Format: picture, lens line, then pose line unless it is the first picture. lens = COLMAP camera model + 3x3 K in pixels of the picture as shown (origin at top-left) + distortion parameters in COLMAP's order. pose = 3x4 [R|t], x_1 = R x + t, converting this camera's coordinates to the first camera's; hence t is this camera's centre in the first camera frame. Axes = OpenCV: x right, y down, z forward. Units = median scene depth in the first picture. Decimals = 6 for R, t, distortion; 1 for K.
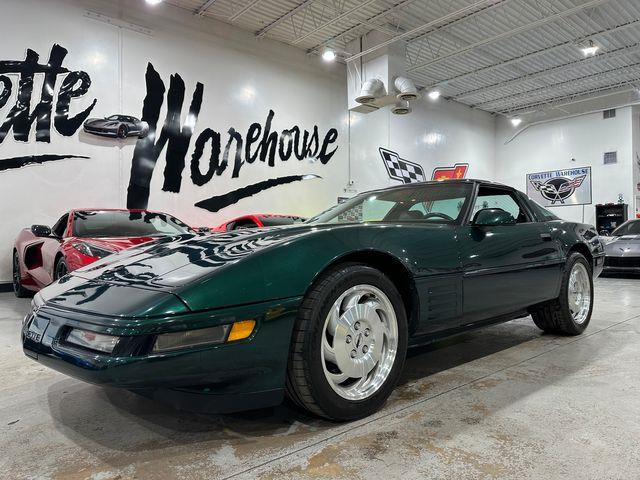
lens RADIAL K [[457.6, 0, 323.4], [0, 457.6, 241.7], [0, 0, 1]] dist [0.038719, -0.042058]
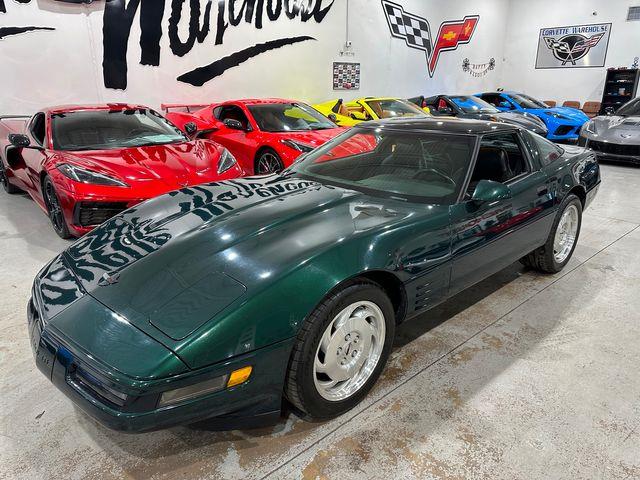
lens RADIAL K [[457.6, 0, 324.3], [0, 457.6, 242.7], [0, 0, 1]] dist [0.038719, -0.042058]
pose [[0.999802, 0.006659, 0.018764, -0.000451], [-0.012525, 0.942936, 0.332738, -0.082251], [-0.015478, -0.332907, 0.942833, 0.014269]]
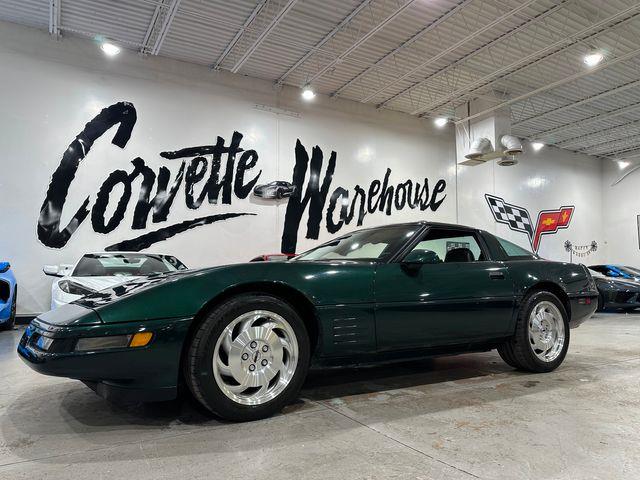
lens RADIAL K [[457.6, 0, 321.7], [0, 457.6, 246.5], [0, 0, 1]] dist [0.038719, -0.042058]
pose [[0.980920, -0.006739, -0.194296, -0.064586], [-0.007746, 0.997251, -0.073695, 0.001167], [0.194259, 0.073794, 0.978171, -0.187769]]
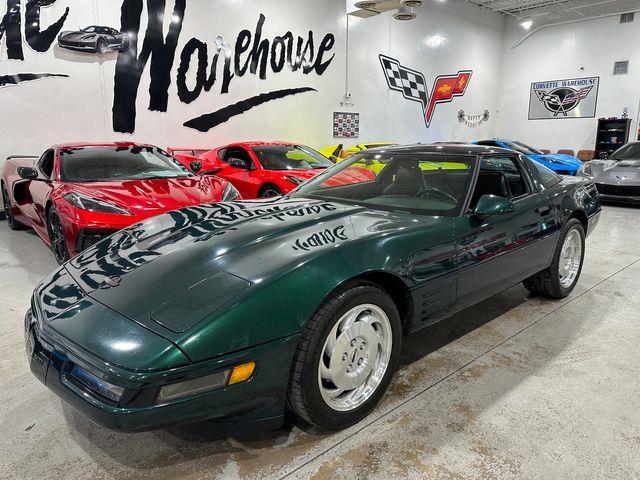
lens RADIAL K [[457.6, 0, 322.8], [0, 457.6, 240.2], [0, 0, 1]] dist [0.038719, -0.042058]
pose [[0.999853, 0.008422, 0.014906, -0.002659], [-0.011478, 0.975748, 0.218597, -0.057820], [-0.012704, -0.218736, 0.975701, 0.008982]]
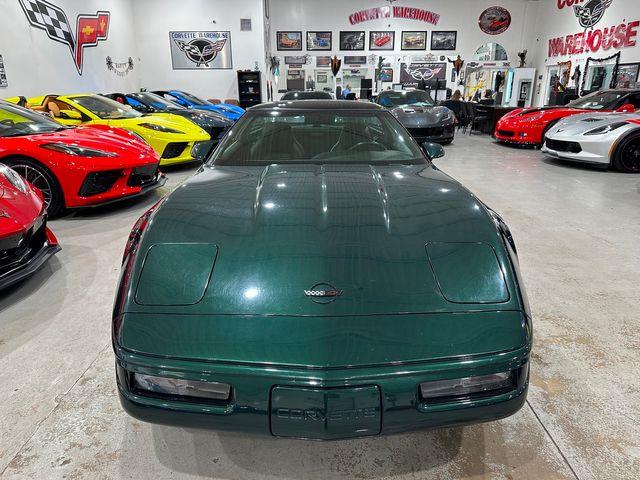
lens RADIAL K [[457.6, 0, 333.0], [0, 457.6, 238.3], [0, 0, 1]] dist [0.038719, -0.042058]
pose [[0.650034, -0.228077, 0.724870, -0.228684], [-0.008629, 0.951619, 0.307161, -0.062672], [-0.759856, -0.205920, 0.616616, 0.121039]]
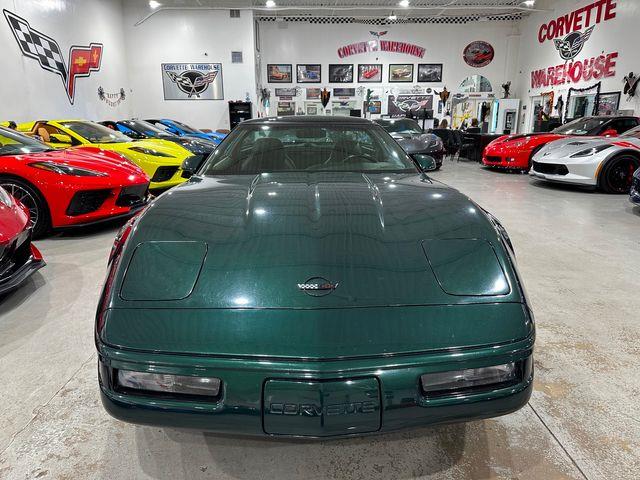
lens RADIAL K [[457.6, 0, 332.4], [0, 457.6, 239.0], [0, 0, 1]] dist [0.038719, -0.042058]
pose [[0.634196, -0.186677, 0.750298, -0.228609], [-0.003639, 0.969684, 0.244337, -0.046803], [-0.773164, -0.157688, 0.614290, 0.122605]]
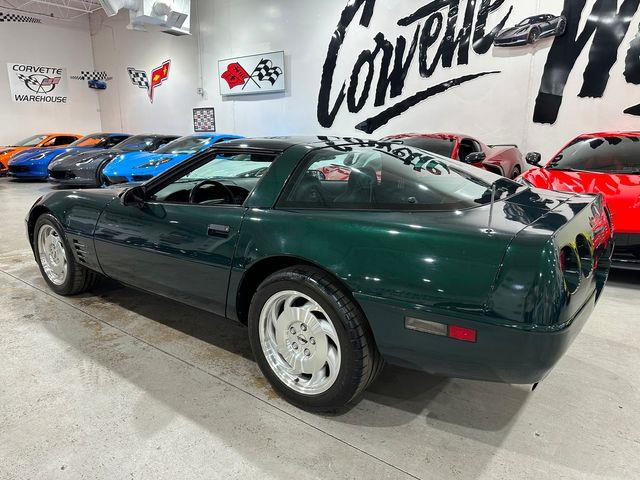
lens RADIAL K [[457.6, 0, 323.5], [0, 457.6, 245.3], [0, 0, 1]] dist [0.038719, -0.042058]
pose [[0.180522, 0.245639, -0.952404, 0.412359], [0.009214, 0.967848, 0.251368, -0.060580], [0.983528, -0.054153, 0.172454, 0.357981]]
